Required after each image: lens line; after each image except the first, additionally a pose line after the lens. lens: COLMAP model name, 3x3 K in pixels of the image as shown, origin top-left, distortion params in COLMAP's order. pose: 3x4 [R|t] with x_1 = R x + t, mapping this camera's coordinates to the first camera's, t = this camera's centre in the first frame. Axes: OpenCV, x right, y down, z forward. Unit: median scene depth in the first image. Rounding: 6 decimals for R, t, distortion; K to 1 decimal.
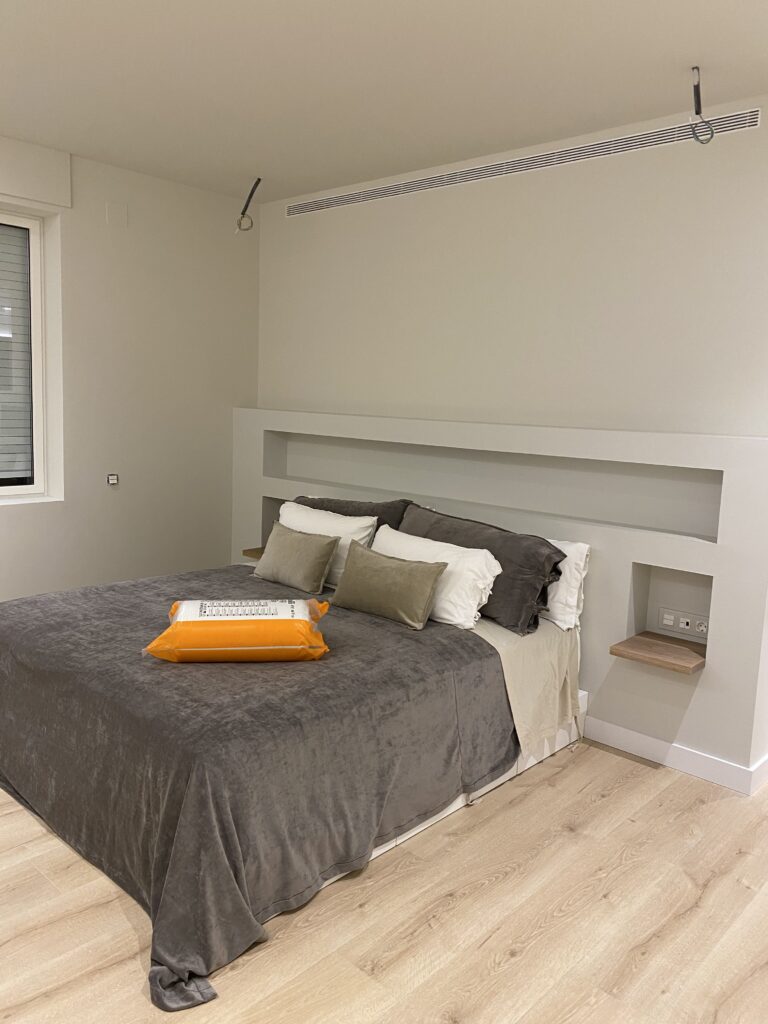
lens RADIAL K [[786.3, 0, 383.2], [0, 786.3, 514.1], [0, 0, 1]] dist [0.041900, -0.034911]
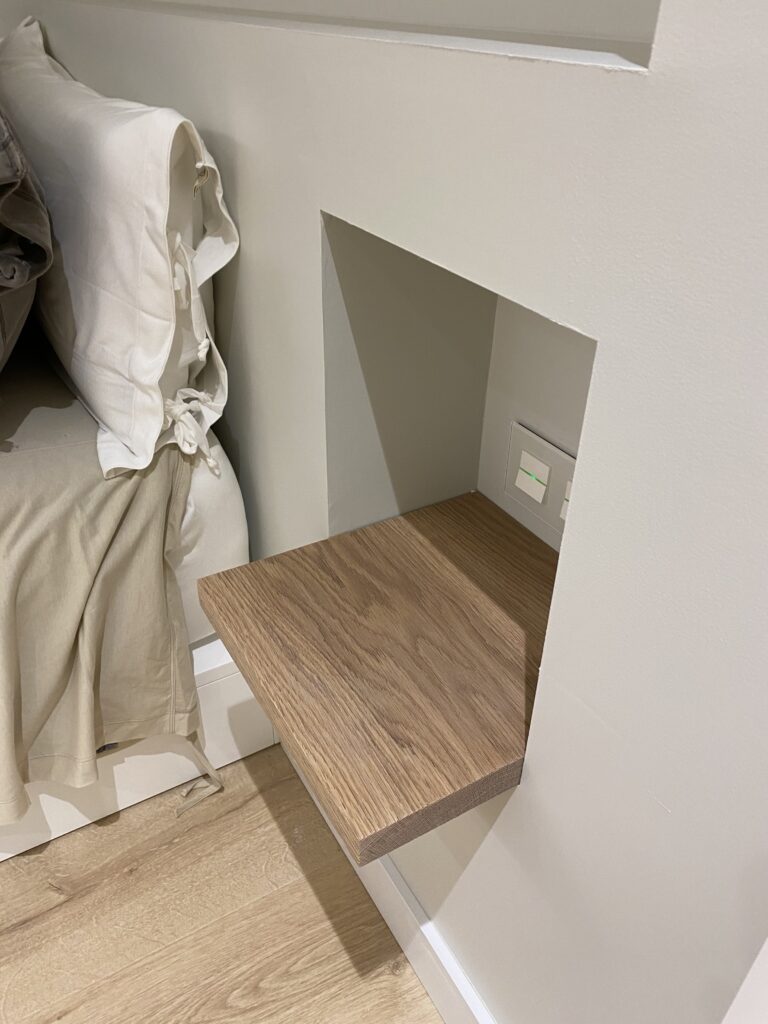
lens RADIAL K [[786.3, 0, 386.7], [0, 786.3, 510.5], [0, 0, 1]] dist [0.041900, -0.034911]
pose [[0.958653, 0.143421, -0.245795, 0.384886], [-0.030479, 0.910493, 0.412400, 0.044818], [0.282941, -0.387857, 0.877218, 0.781893]]
